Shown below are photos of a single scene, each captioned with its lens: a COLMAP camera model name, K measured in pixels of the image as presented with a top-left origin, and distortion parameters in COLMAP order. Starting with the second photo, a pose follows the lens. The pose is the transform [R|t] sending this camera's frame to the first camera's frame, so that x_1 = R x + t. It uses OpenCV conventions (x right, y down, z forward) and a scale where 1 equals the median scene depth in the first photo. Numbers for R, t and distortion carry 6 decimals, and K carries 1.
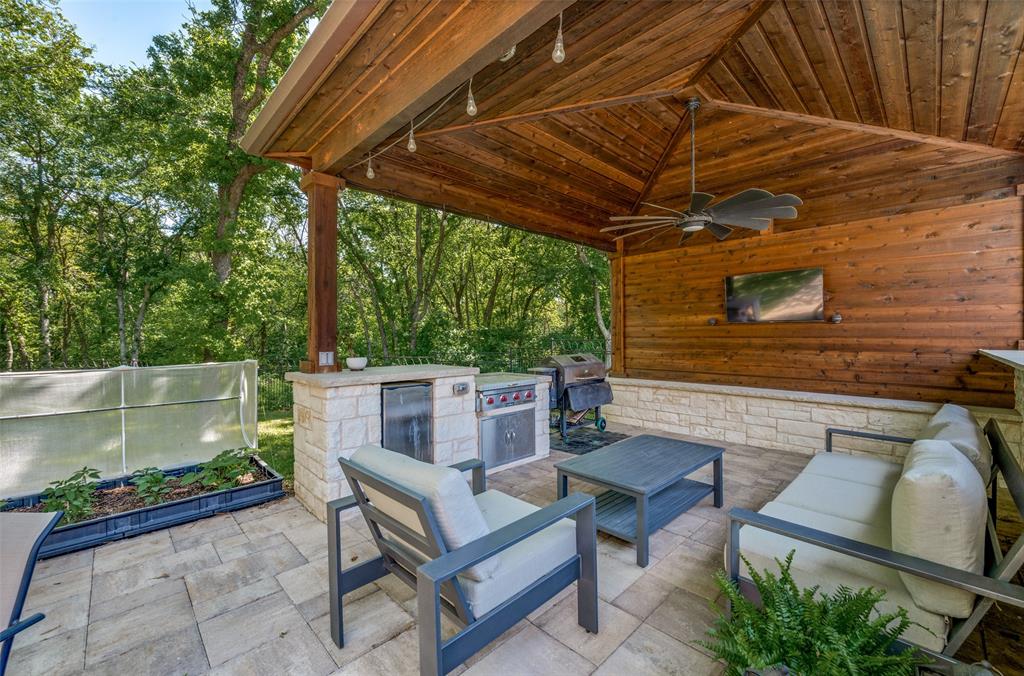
lens RADIAL K [[410.4, 0, 513.1], [0, 410.4, 335.8], [0, 0, 1]] dist [-0.000007, -0.000035]
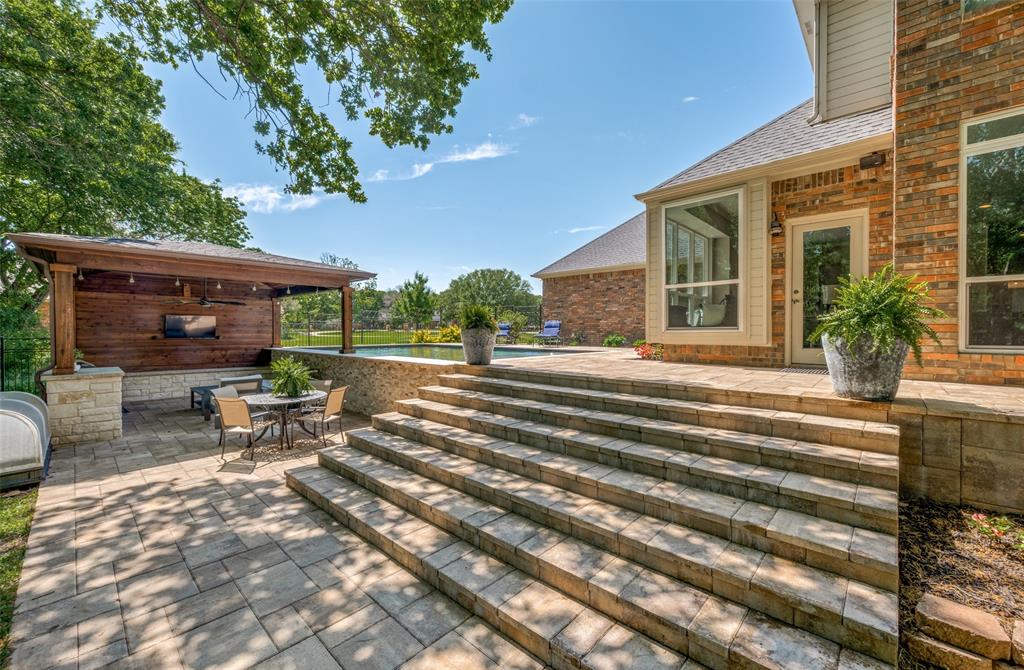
lens RADIAL K [[410.4, 0, 514.8], [0, 410.4, 334.3], [0, 0, 1]] dist [-0.000007, -0.000035]
pose [[-0.047241, 0.004820, 0.998872, -1.763975], [0.006292, 0.999970, -0.004528, -0.037953], [-0.998864, 0.006071, -0.047270, -0.654533]]
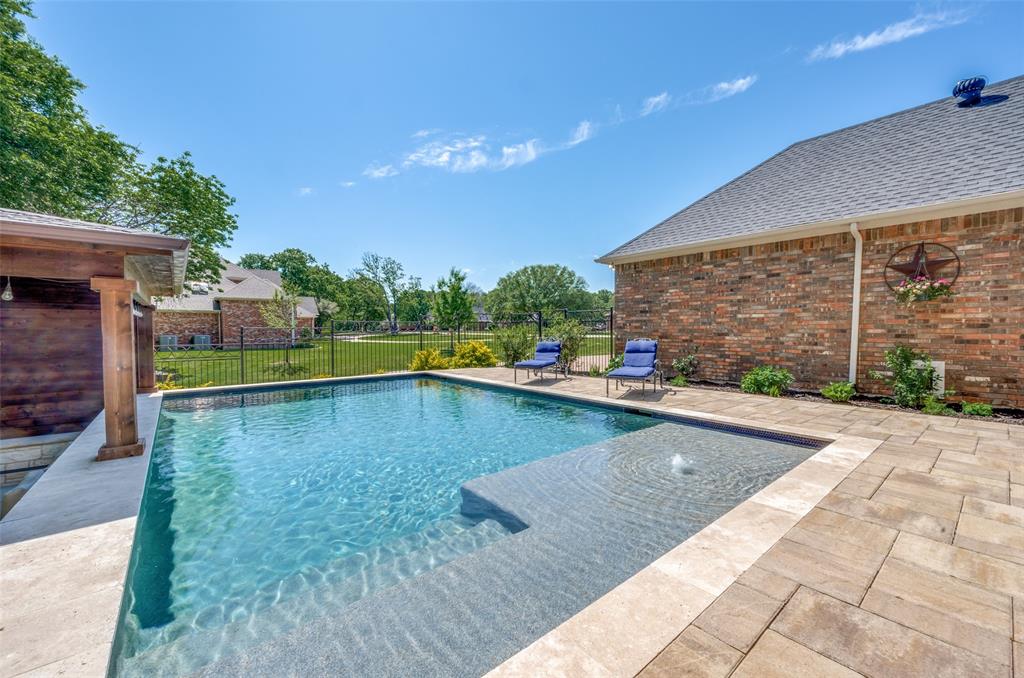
lens RADIAL K [[410.4, 0, 512.6], [0, 410.4, 338.1], [0, 0, 1]] dist [-0.000007, -0.000035]
pose [[0.088234, -0.007163, 0.996074, -0.390739], [0.010429, 0.999926, 0.006267, -0.172201], [-0.996045, 0.009836, 0.088302, -0.718063]]
